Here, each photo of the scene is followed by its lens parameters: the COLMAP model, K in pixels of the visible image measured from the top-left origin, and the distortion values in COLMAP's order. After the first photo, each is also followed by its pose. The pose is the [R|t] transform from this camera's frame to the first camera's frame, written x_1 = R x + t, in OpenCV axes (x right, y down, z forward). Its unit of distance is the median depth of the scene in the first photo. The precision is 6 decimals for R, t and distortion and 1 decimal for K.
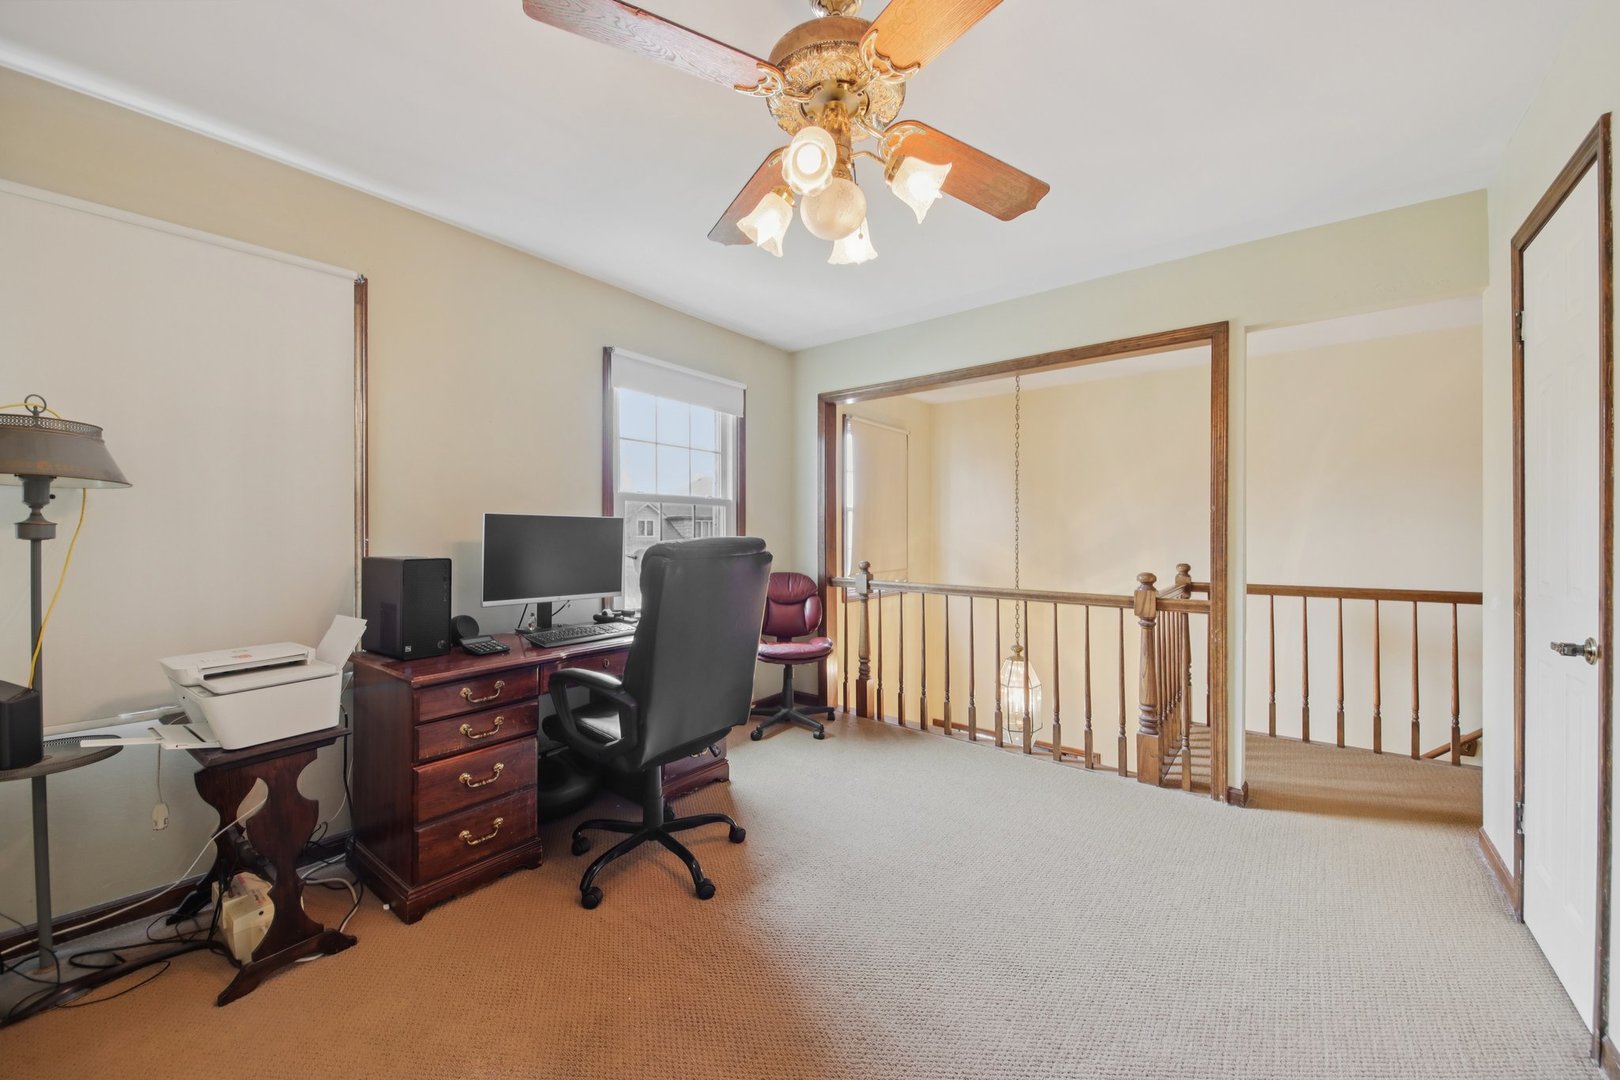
lens RADIAL K [[615.1, 0, 805.2], [0, 615.1, 540.7], [0, 0, 1]] dist [0.047103, -0.034626]
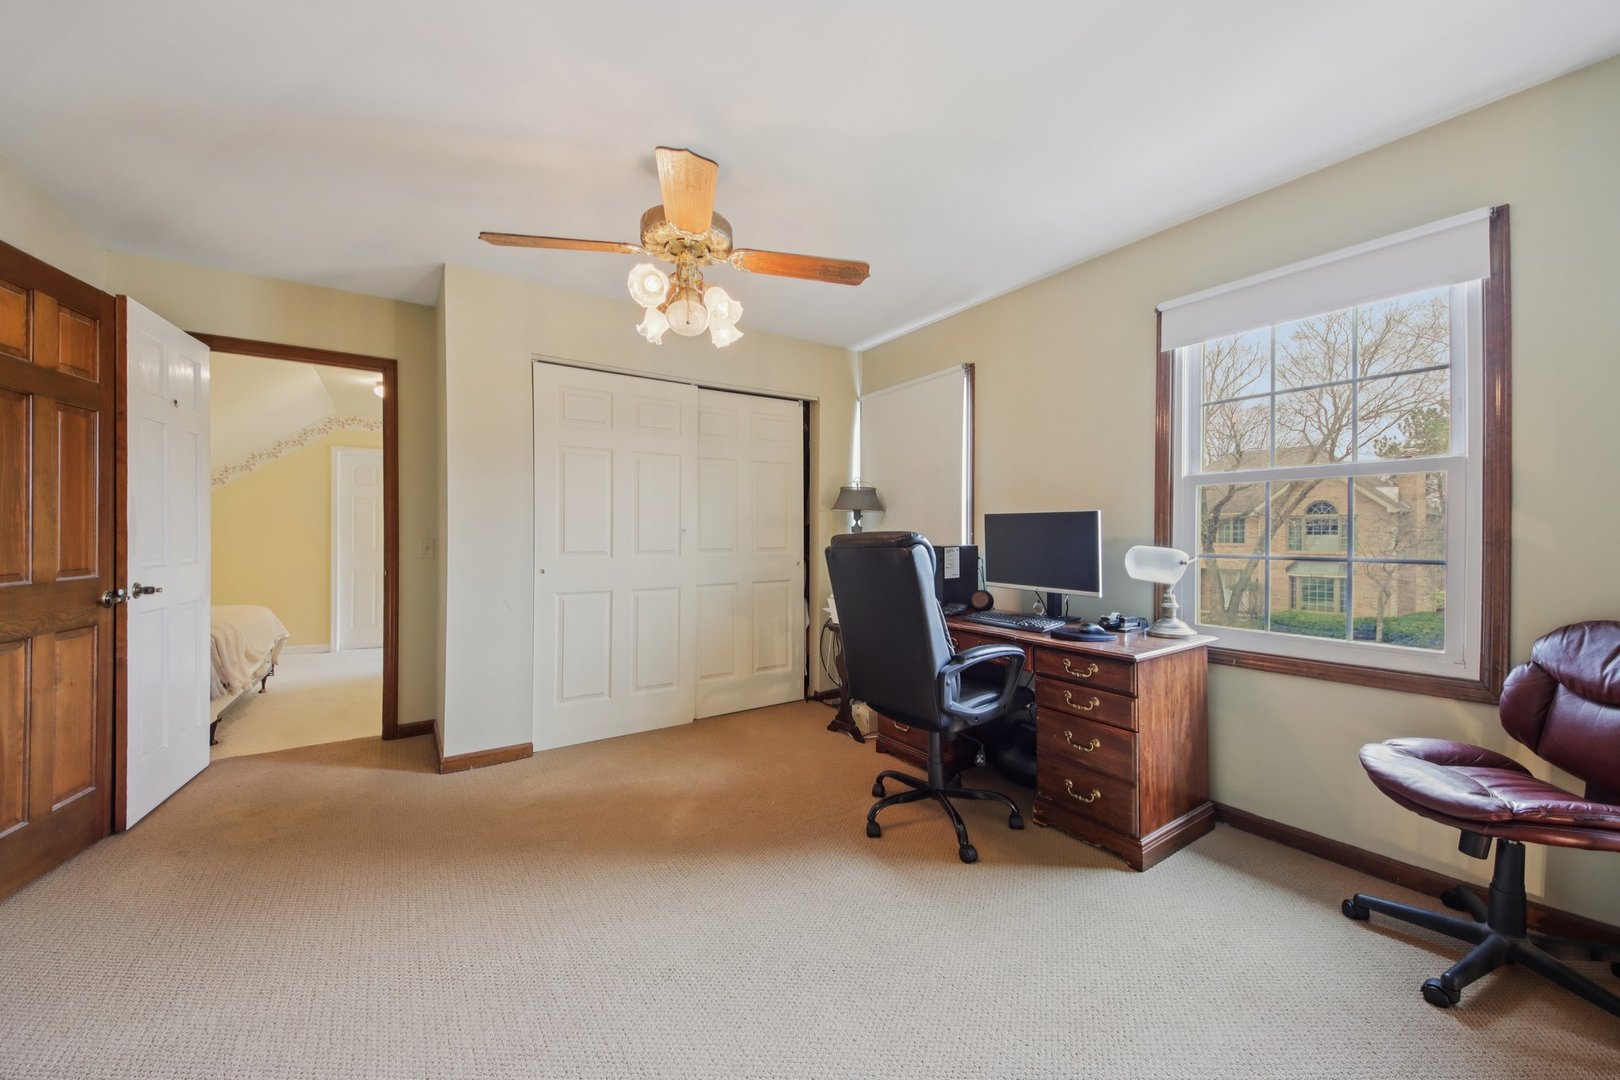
lens RADIAL K [[607.6, 0, 800.9], [0, 607.6, 536.7], [0, 0, 1]] dist [0.045094, -0.025964]
pose [[-0.329412, 0.004962, -0.944173, 0.739165], [-0.004132, 0.999969, 0.006697, -0.003431], [0.944177, 0.006107, -0.329382, 0.944602]]
